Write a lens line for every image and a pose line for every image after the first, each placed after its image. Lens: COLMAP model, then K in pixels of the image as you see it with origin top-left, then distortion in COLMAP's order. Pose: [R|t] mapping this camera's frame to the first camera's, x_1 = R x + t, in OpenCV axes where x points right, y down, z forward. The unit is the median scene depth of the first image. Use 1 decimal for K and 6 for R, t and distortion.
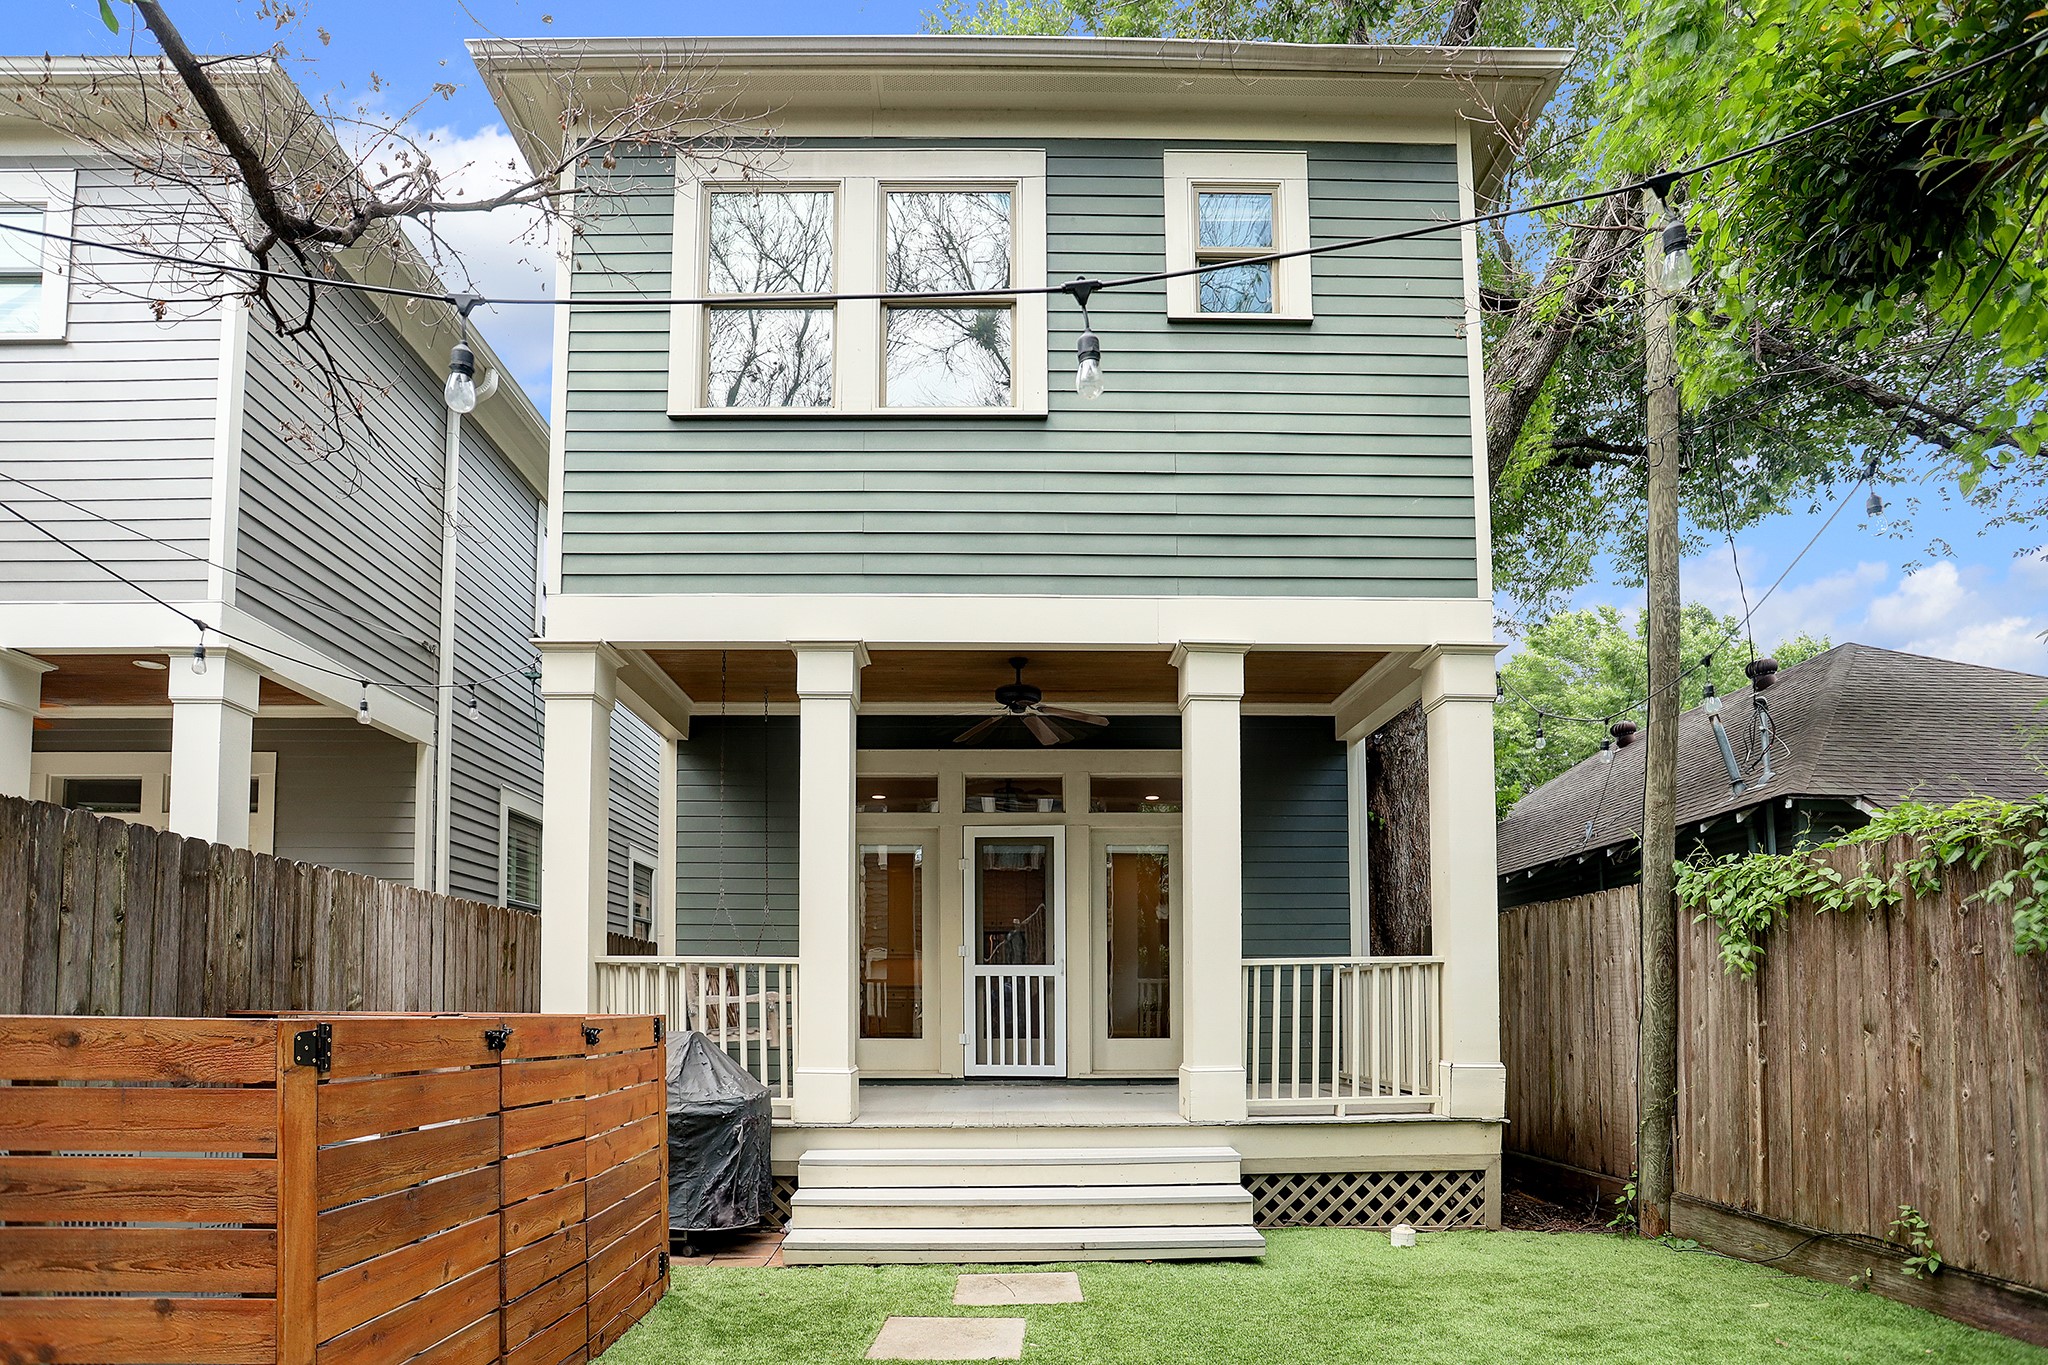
lens RADIAL K [[1089.9, 0, 1011.0], [0, 1089.9, 953.3], [0, 0, 1]] dist [-0.077504, 0.066429]
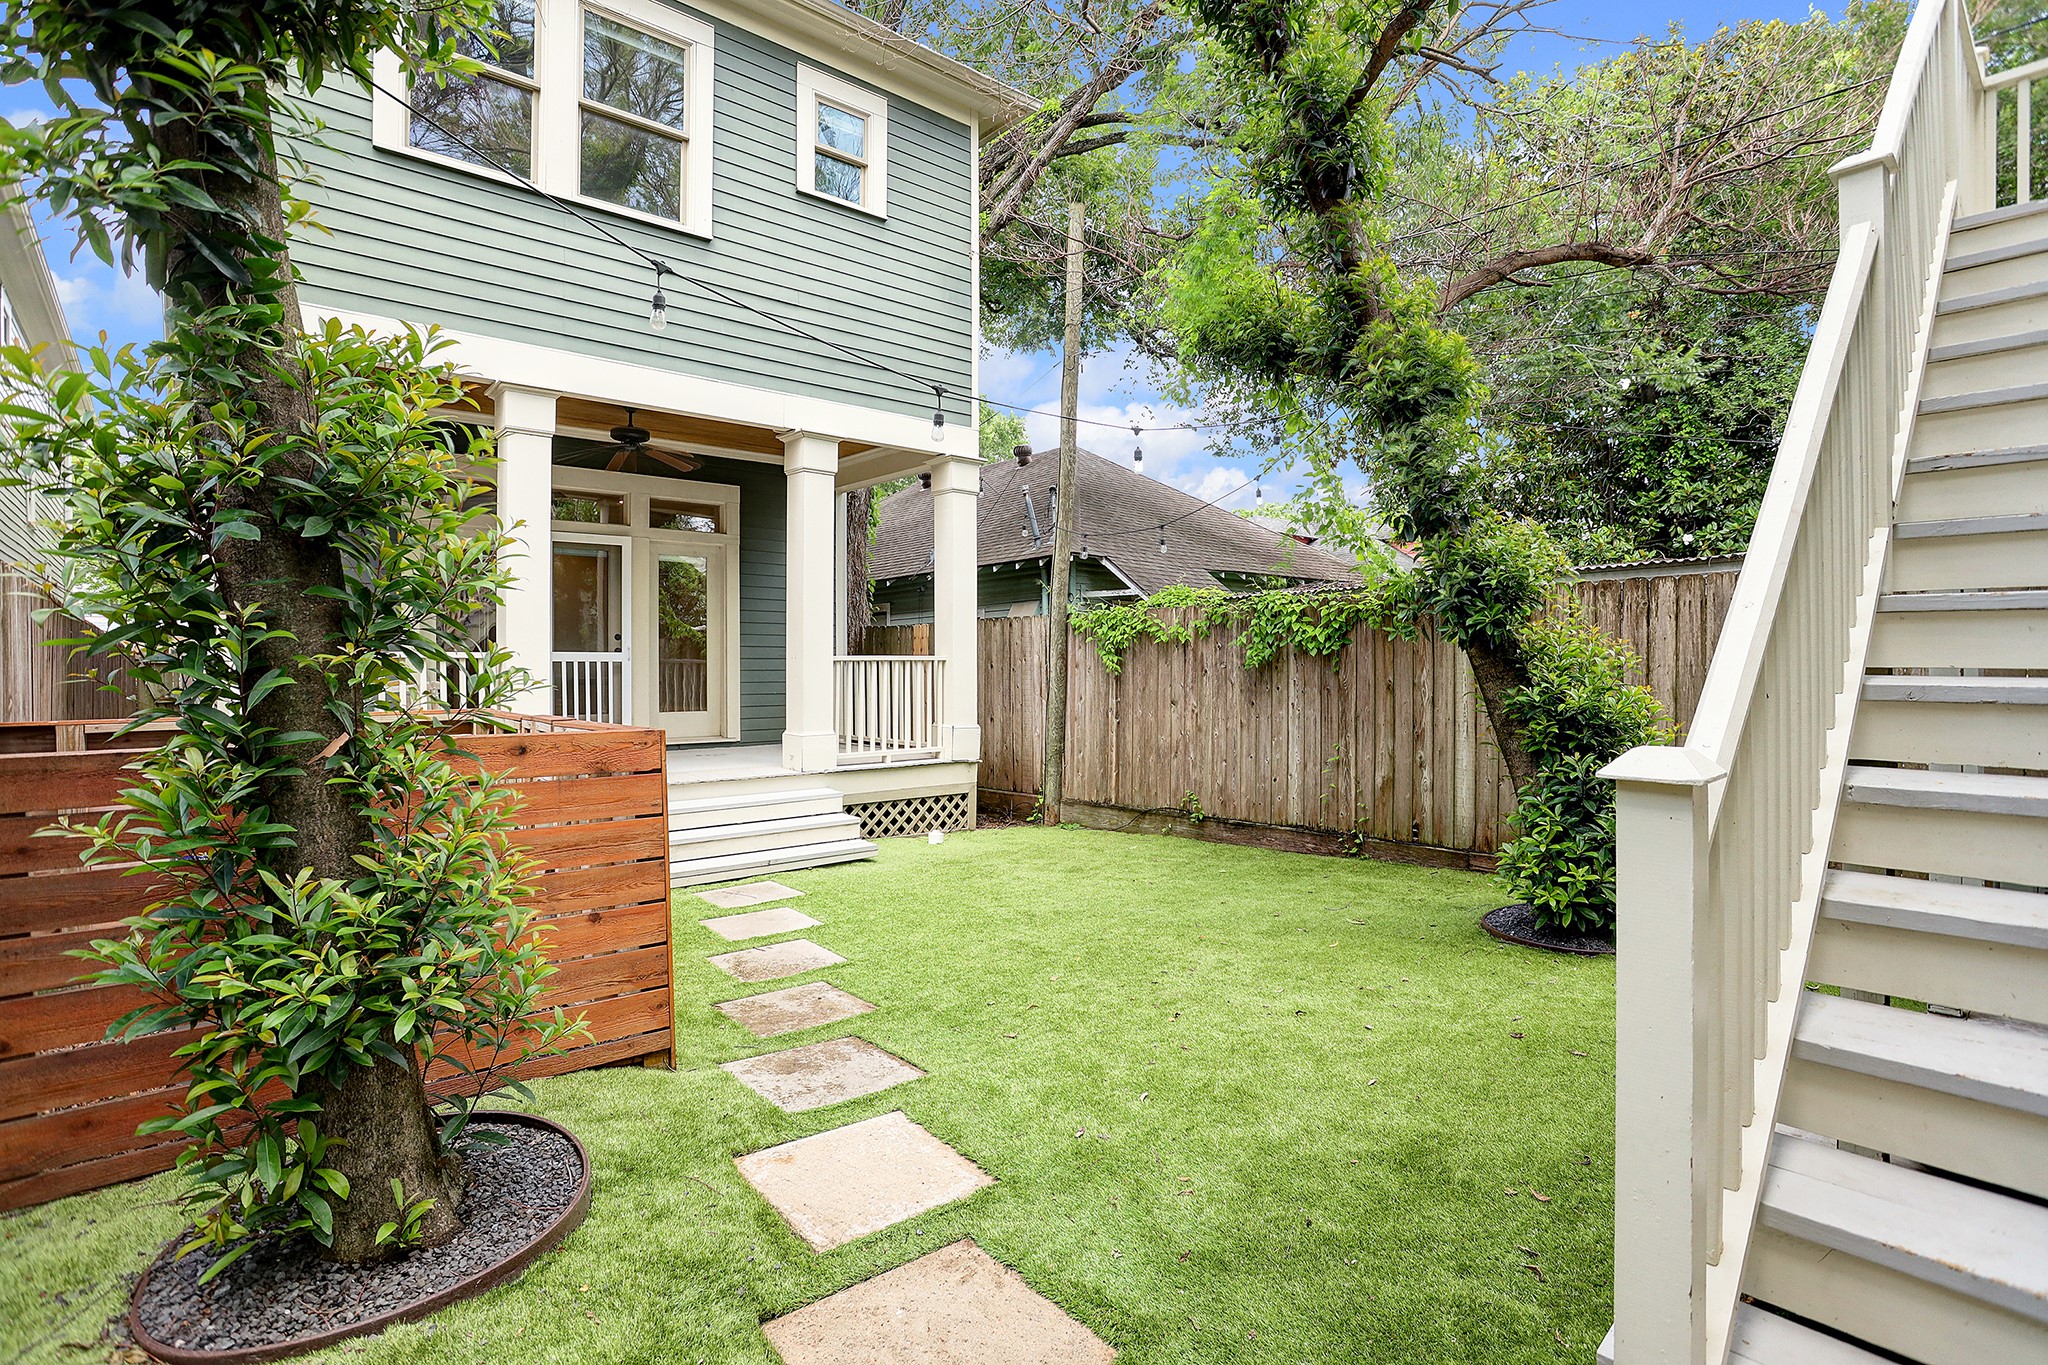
lens RADIAL K [[1002.8, 0, 1007.9], [0, 1002.8, 653.1], [0, 0, 1]] dist [-0.067778, 0.027259]
pose [[0.772429, 0.013654, 0.634955, -0.484401], [-0.034604, 0.999189, 0.020609, -0.039119], [-0.634158, -0.037891, 0.772274, -0.181712]]
